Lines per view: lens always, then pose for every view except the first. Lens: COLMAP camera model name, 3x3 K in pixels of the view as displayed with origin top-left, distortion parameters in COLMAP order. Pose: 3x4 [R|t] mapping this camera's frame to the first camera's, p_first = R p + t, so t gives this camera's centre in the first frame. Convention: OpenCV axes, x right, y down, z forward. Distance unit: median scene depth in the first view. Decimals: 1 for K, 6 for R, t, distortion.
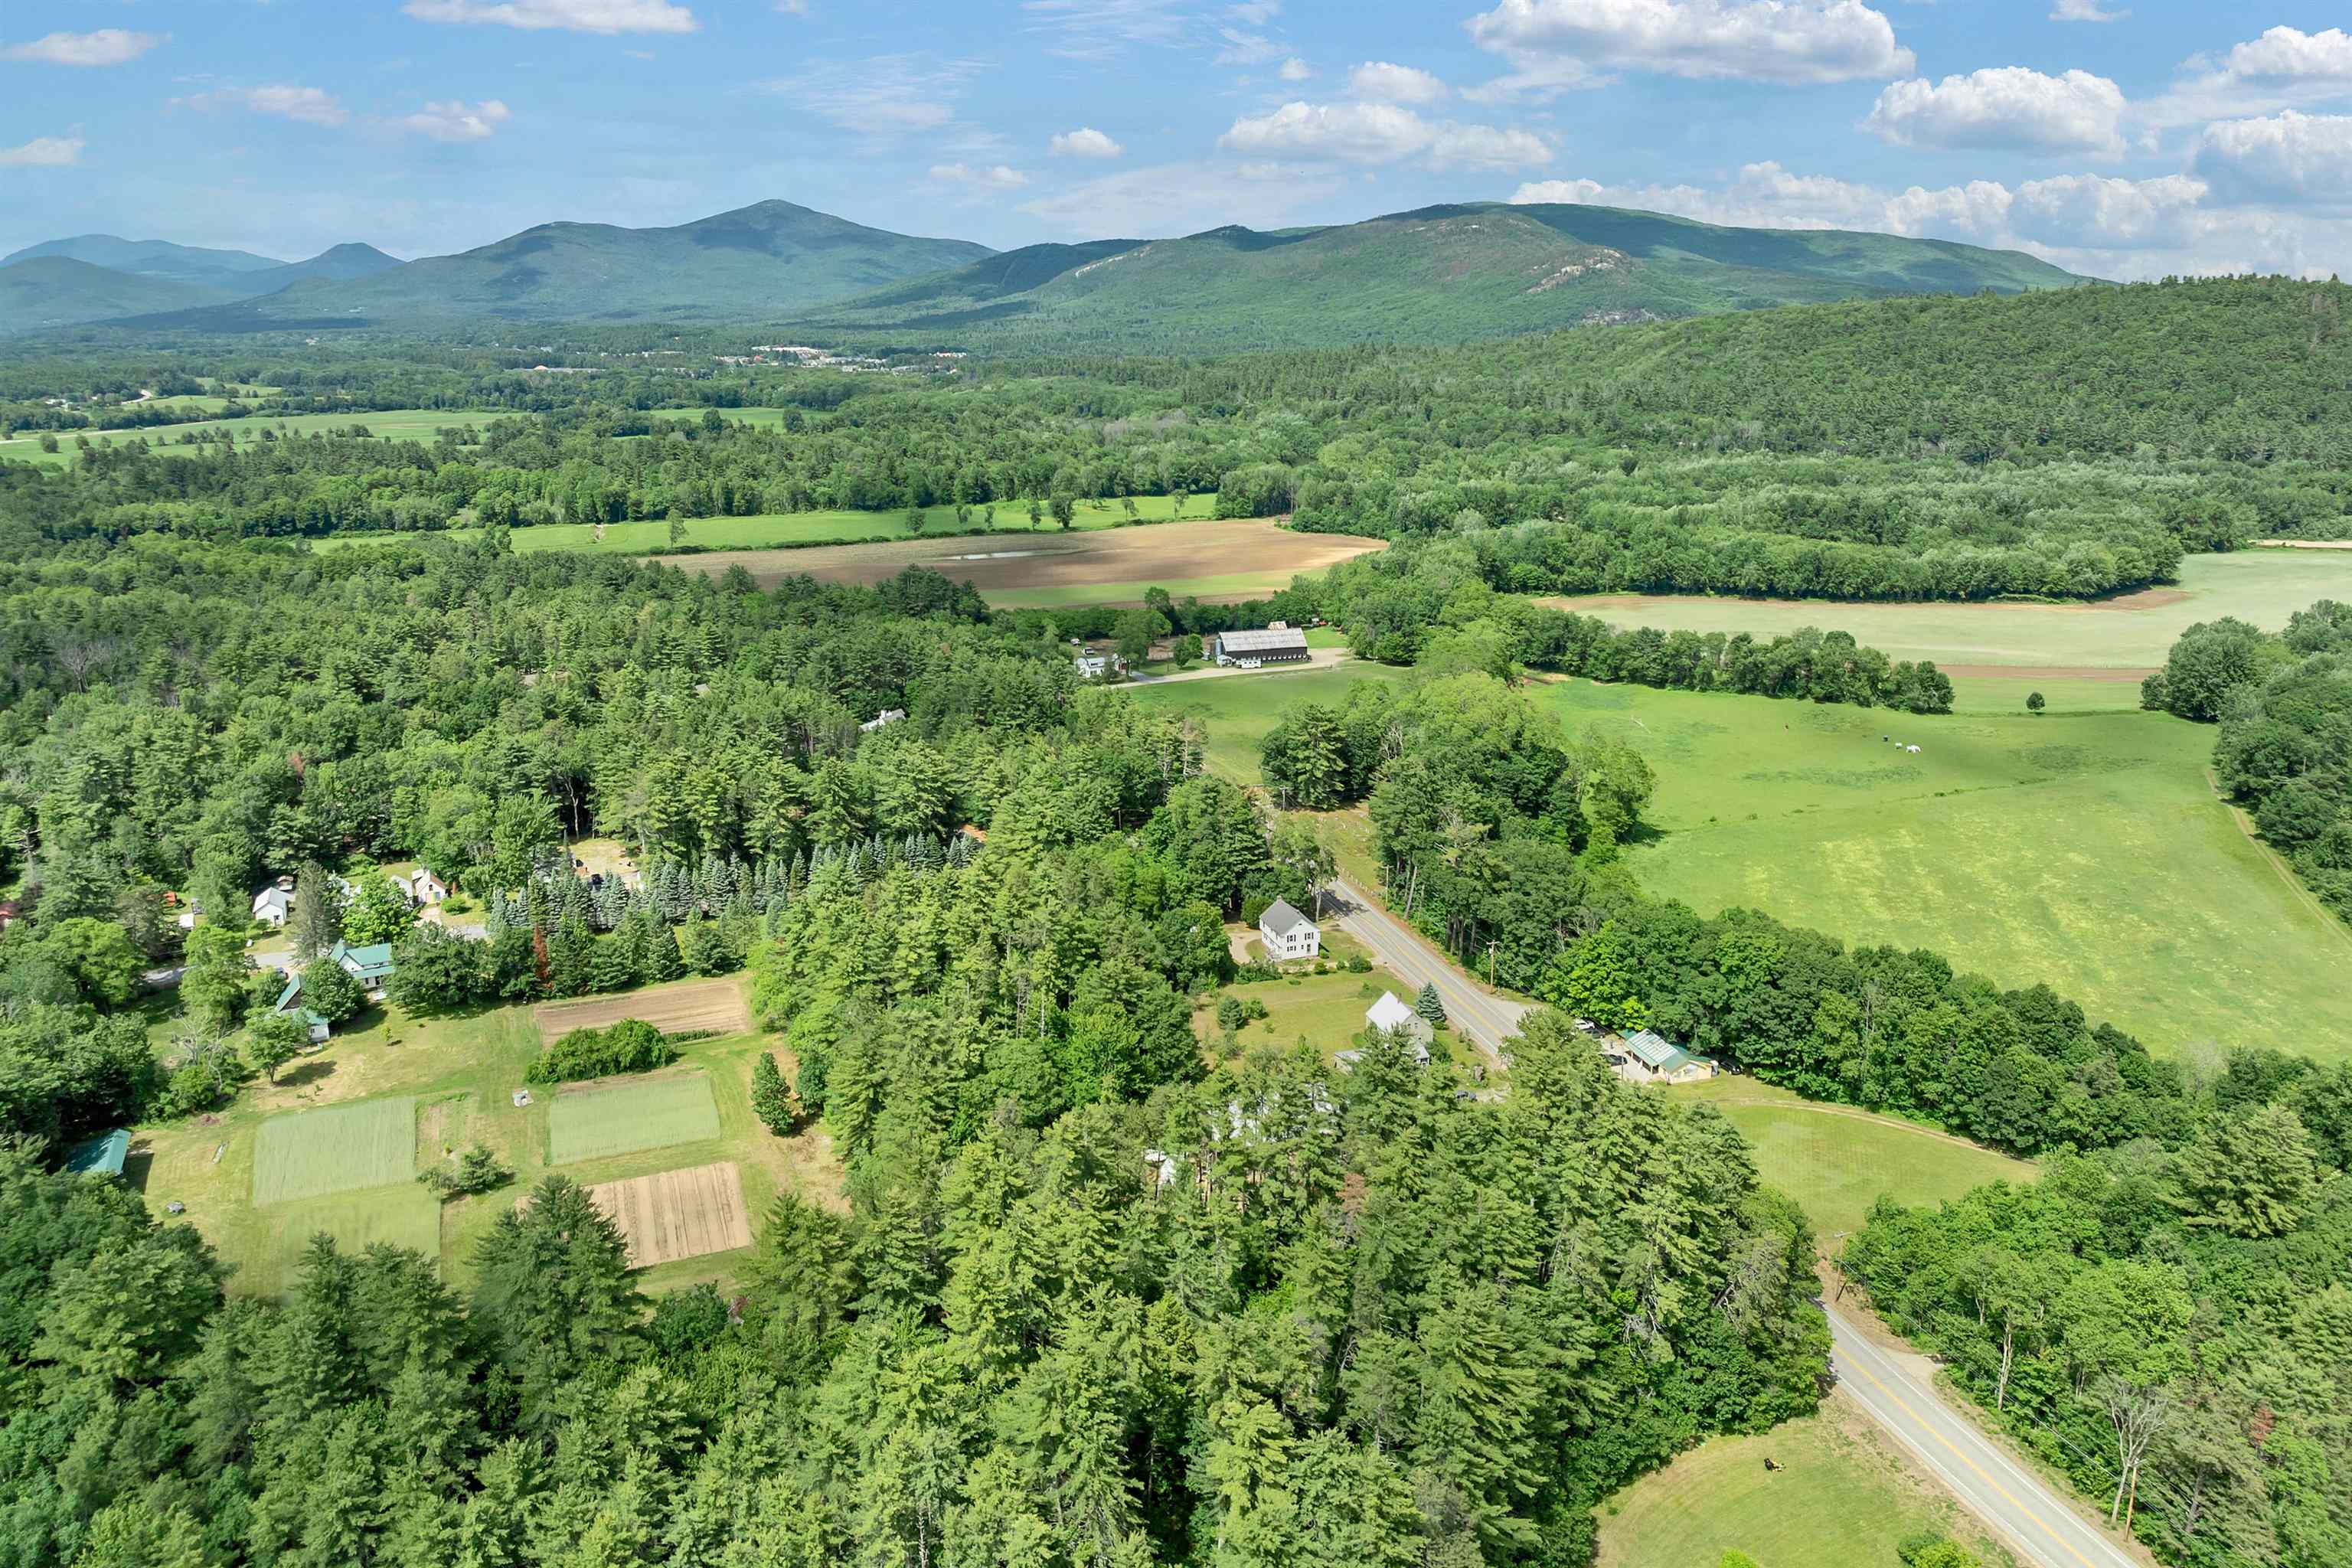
lens RADIAL K [[1683.3, 0, 1184.1], [0, 1683.3, 708.7], [0, 0, 1]] dist [-0.033087, -0.002059]
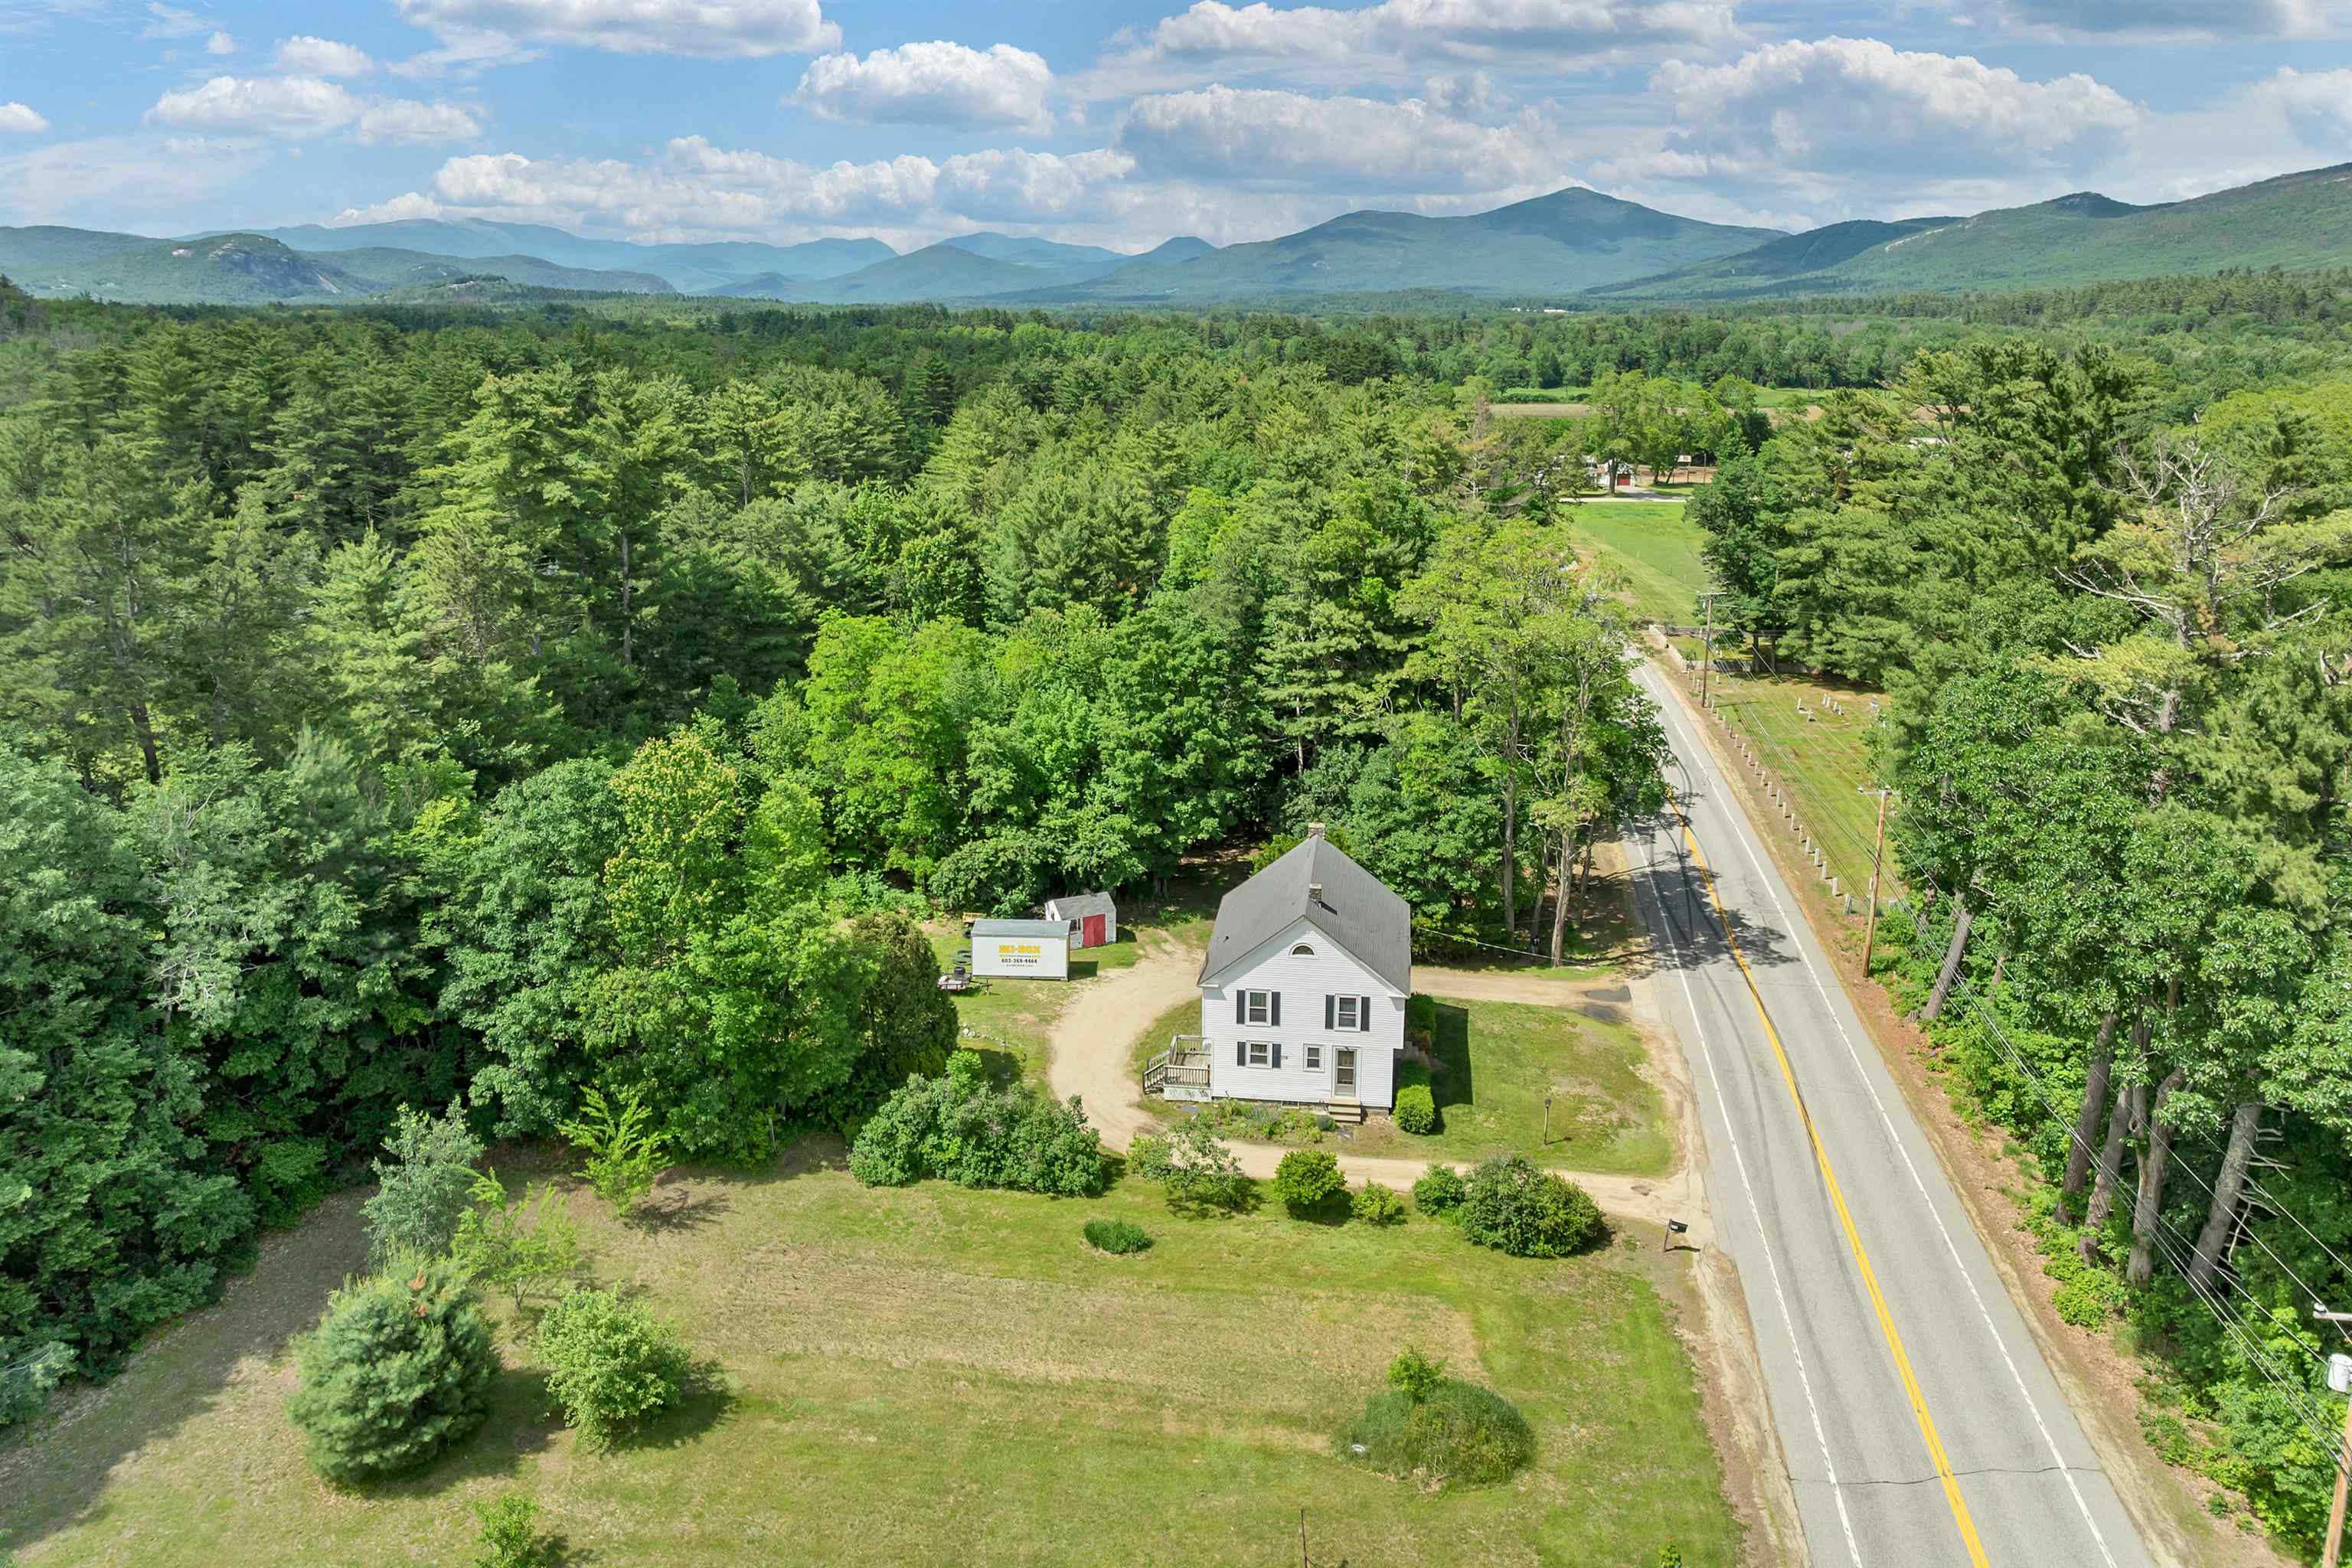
lens RADIAL K [[1683.3, 0, 1184.1], [0, 1683.3, 708.7], [0, 0, 1]] dist [-0.033087, -0.002059]
pose [[0.901894, 0.114279, -0.416566, 0.043334], [-0.111889, 0.993260, 0.030241, 0.028516], [0.417214, 0.019335, 0.908602, 0.245382]]
